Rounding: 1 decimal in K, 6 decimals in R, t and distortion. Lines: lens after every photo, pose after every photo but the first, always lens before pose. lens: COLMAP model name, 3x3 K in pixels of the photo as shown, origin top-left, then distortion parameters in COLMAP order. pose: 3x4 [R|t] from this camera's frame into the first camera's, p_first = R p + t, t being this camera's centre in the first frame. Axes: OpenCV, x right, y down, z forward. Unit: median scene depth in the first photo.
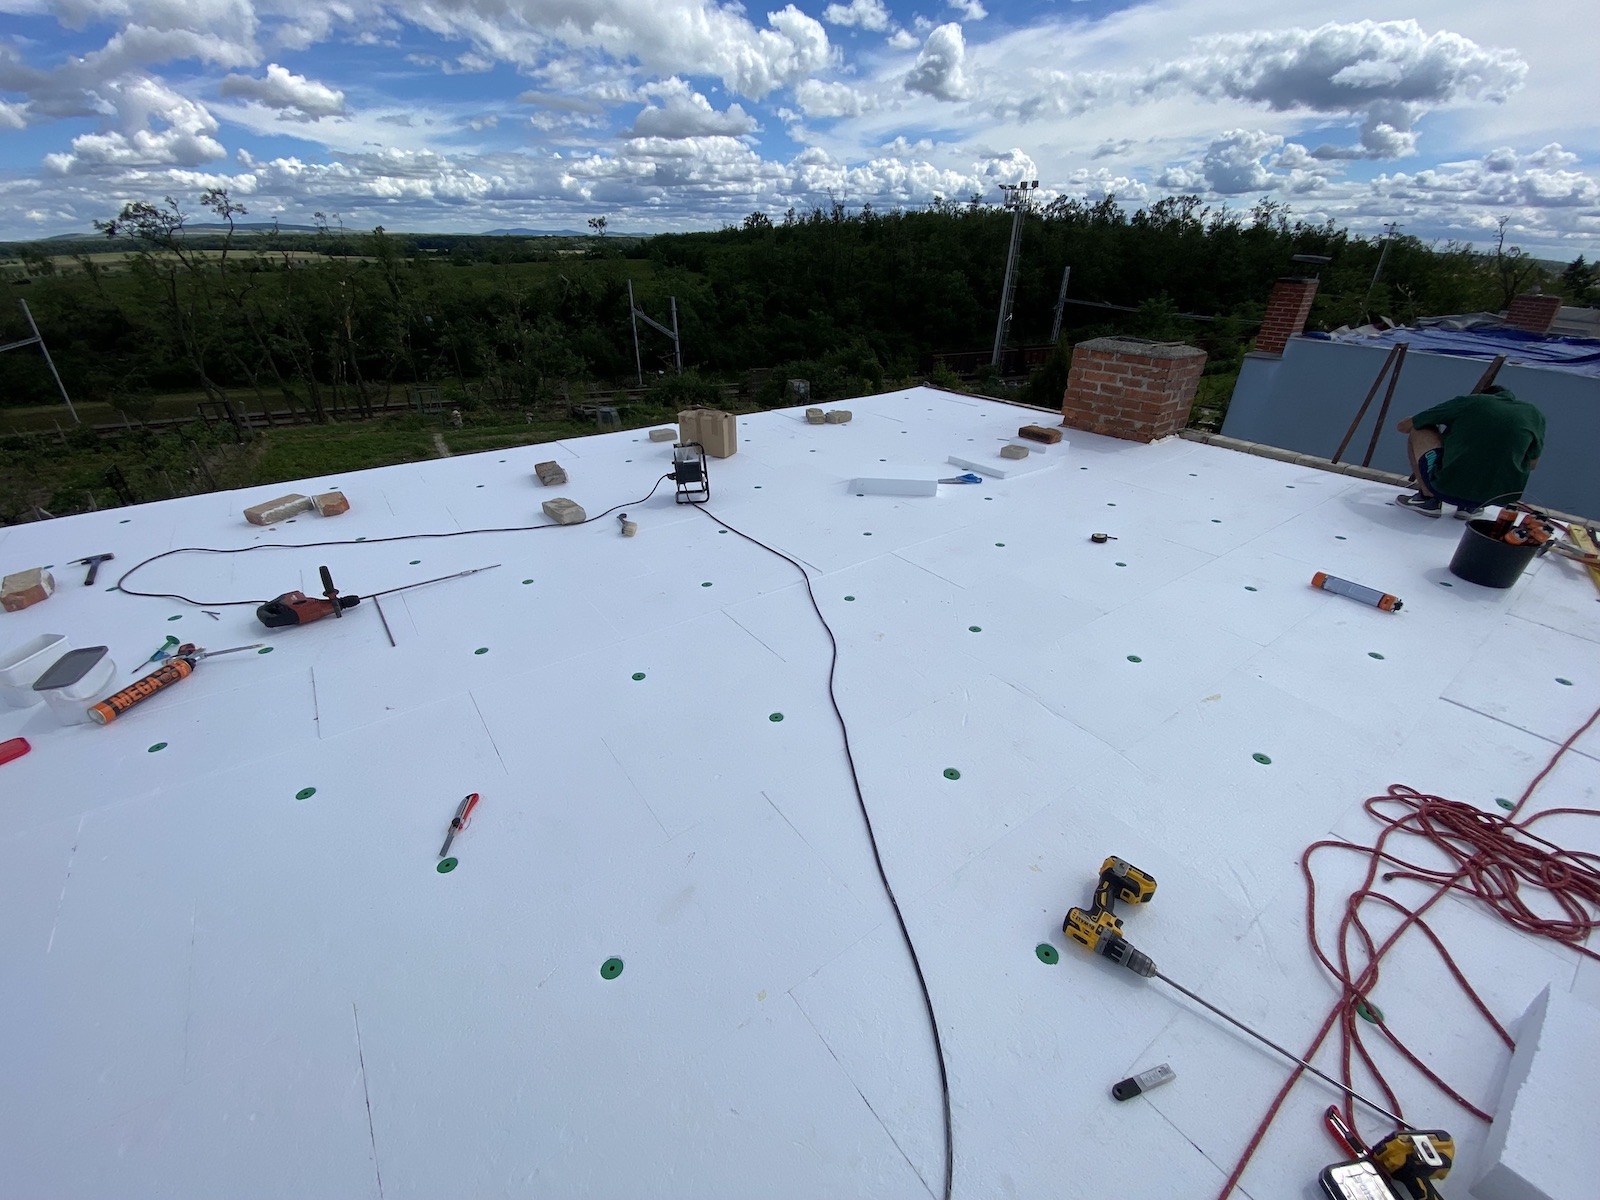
lens RADIAL K [[661.1, 0, 800.0], [0, 661.1, 600.0], [0, 0, 1]] dist [0.000123, -0.013218]
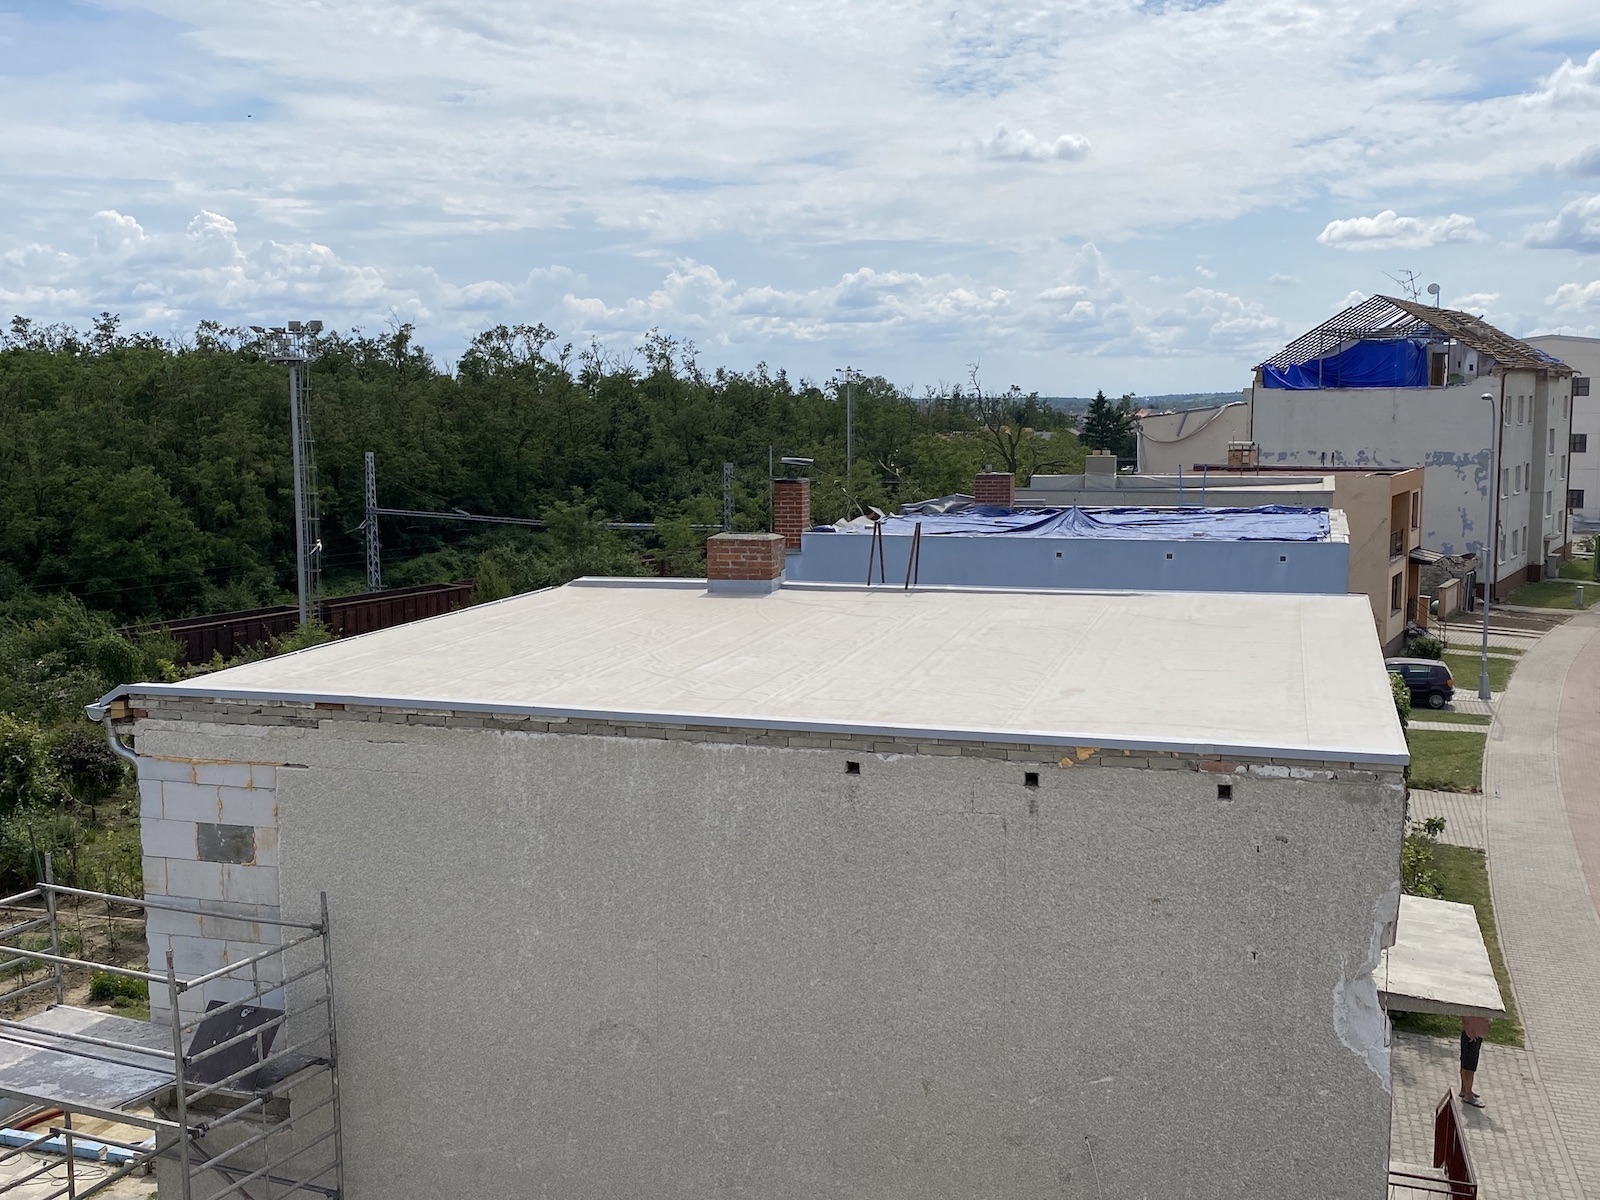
lens RADIAL K [[1630.0, 0, 800.0], [0, 1630.0, 600.0], [0, 0, 1]] dist [-0.002448, -0.005879]
pose [[0.801205, -0.082892, 0.592621, -0.082549], [0.293598, 0.917413, -0.268614, 0.040421], [-0.521413, 0.389207, 0.759372, -0.094573]]
